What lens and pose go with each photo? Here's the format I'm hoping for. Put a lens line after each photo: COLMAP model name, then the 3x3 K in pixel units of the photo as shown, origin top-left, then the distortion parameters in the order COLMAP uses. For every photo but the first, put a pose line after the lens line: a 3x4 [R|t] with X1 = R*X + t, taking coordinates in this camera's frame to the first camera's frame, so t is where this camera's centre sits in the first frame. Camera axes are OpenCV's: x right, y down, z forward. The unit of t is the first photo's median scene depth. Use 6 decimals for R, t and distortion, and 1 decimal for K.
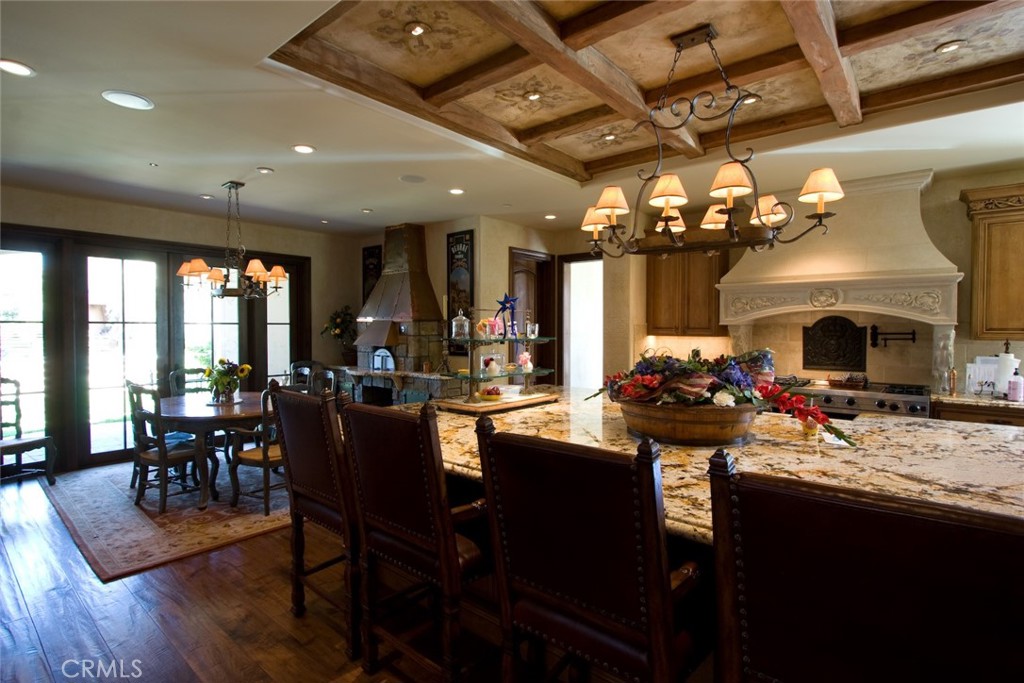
lens RADIAL K [[513.0, 0, 506.9], [0, 513.0, 337.4], [0, 0, 1]] dist [-0.006830, 0.001982]
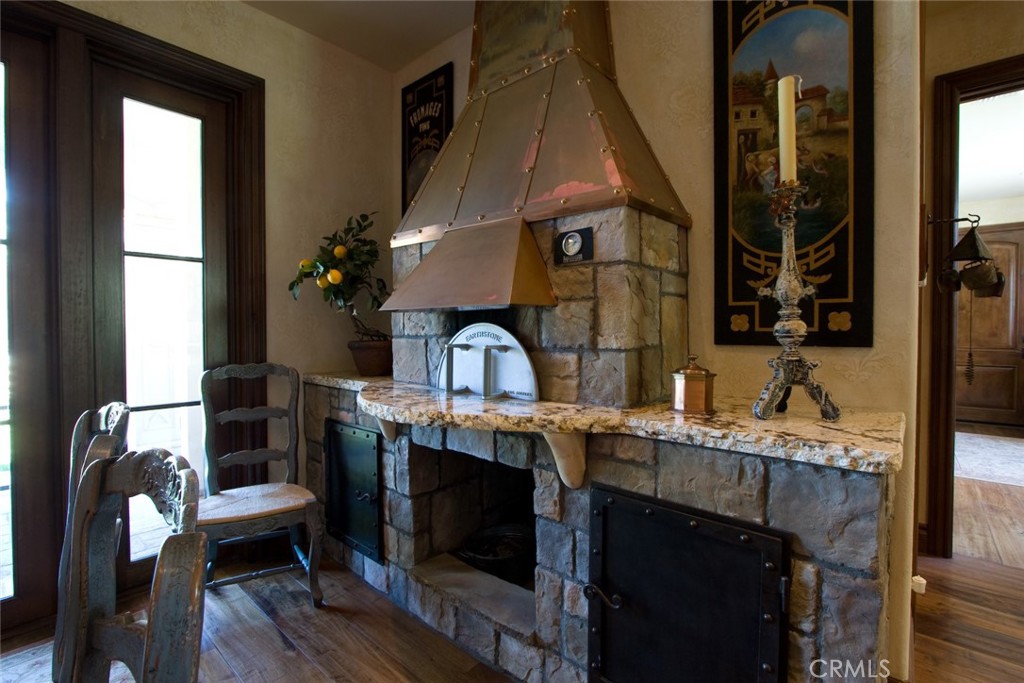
lens RADIAL K [[484.0, 0, 518.1], [0, 484.0, 340.5], [0, 0, 1]] dist [-0.006074, 0.000968]
pose [[0.999976, 0.000502, -0.006915, -0.215090], [-0.000491, 0.999999, 0.001565, 0.031017], [0.006916, -0.001562, 0.999975, 0.710367]]
